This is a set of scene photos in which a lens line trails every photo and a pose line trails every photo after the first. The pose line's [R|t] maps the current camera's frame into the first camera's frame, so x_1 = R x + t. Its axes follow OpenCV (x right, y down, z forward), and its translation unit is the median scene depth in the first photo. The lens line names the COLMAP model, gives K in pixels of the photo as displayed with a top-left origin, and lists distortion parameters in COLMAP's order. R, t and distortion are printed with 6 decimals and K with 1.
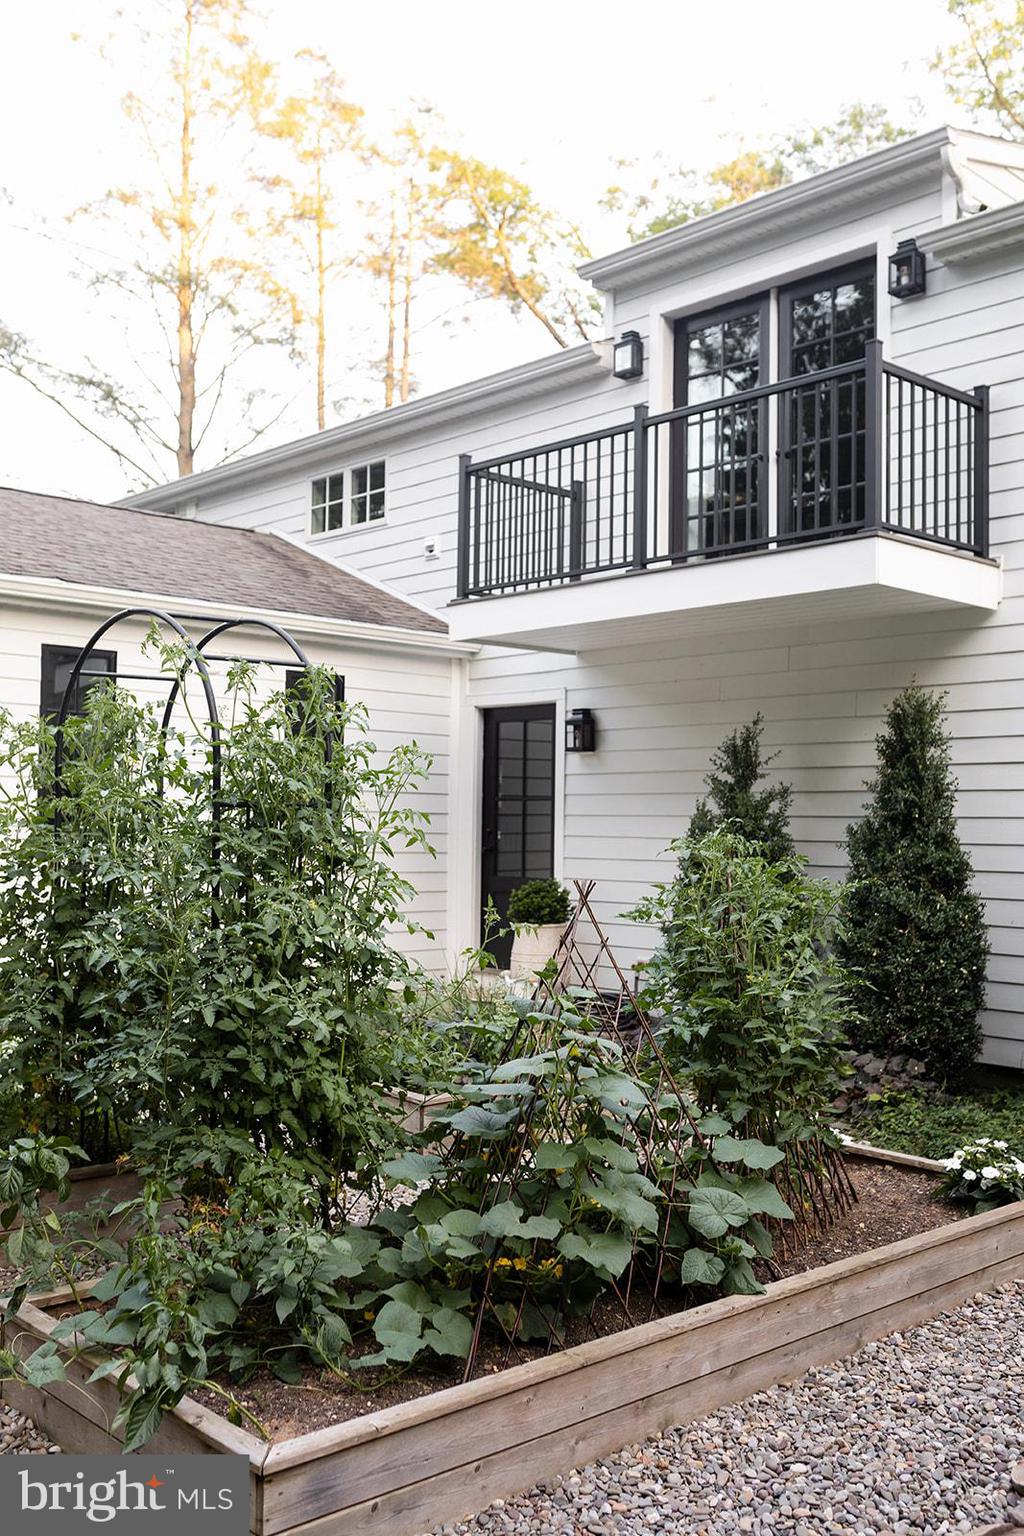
lens RADIAL K [[1450.2, 0, 512.0], [0, 1450.2, 768.0], [0, 0, 1]] dist [-0.005680, 0.008810]
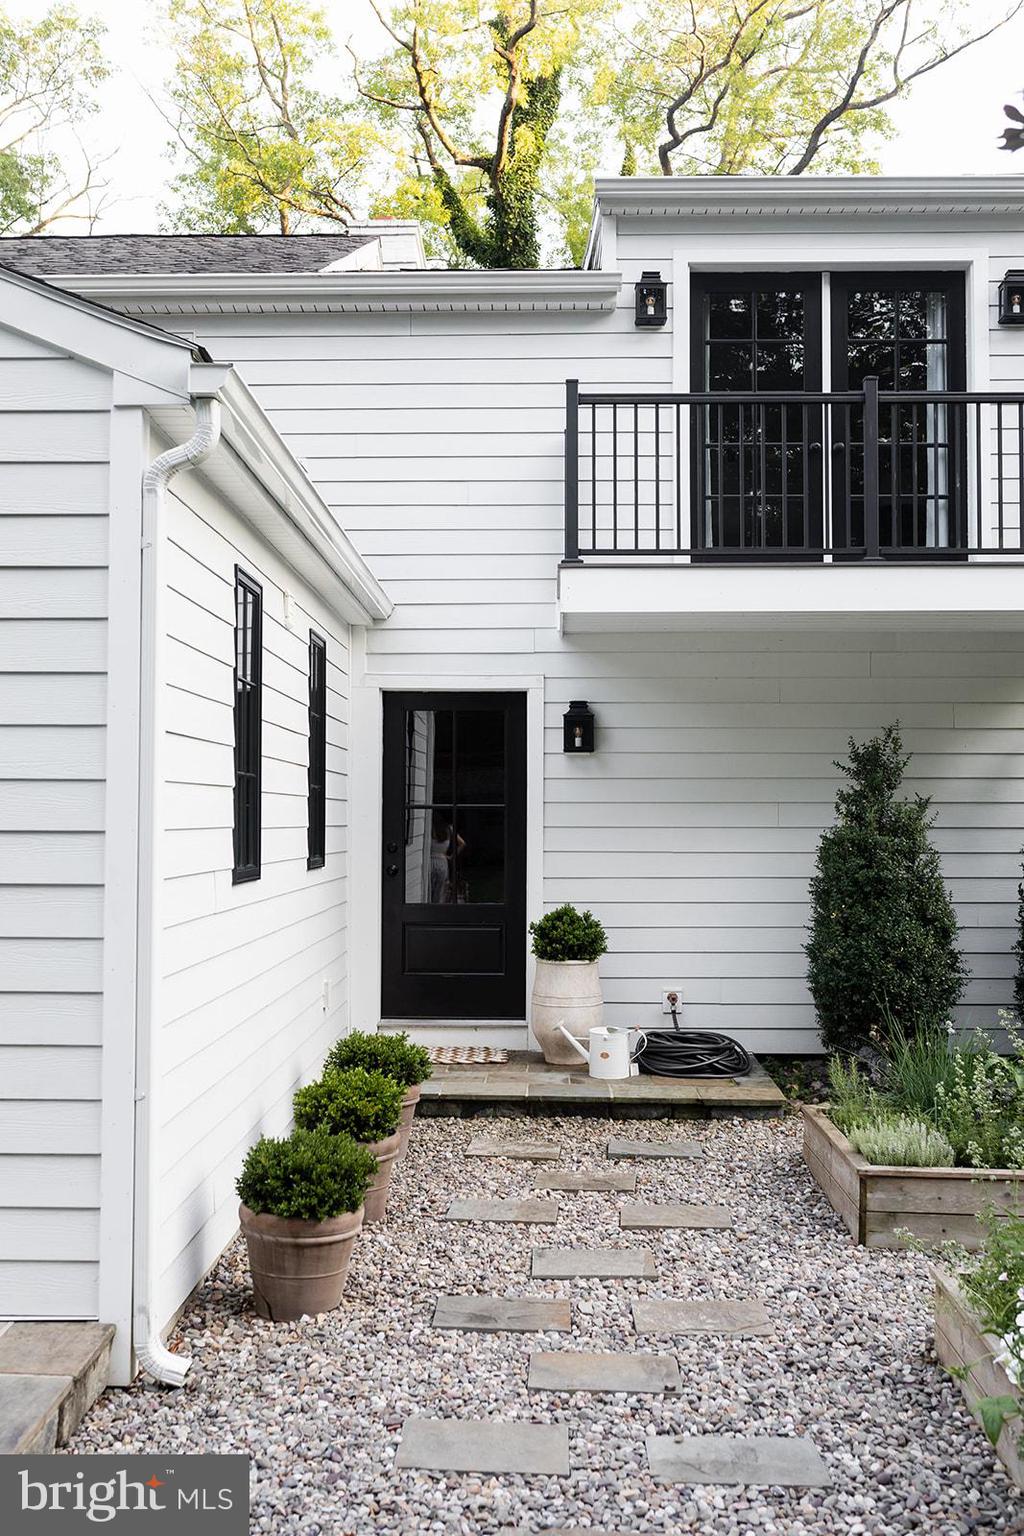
lens RADIAL K [[1383.9, 0, 512.0], [0, 1383.9, 768.0], [0, 0, 1]] dist [0.000944, 0.000501]
pose [[0.683364, 0.015746, 0.729908, -0.603982], [-0.020093, 0.999794, -0.002756, 0.001147], [-0.729801, -0.012783, 0.683540, 0.505370]]
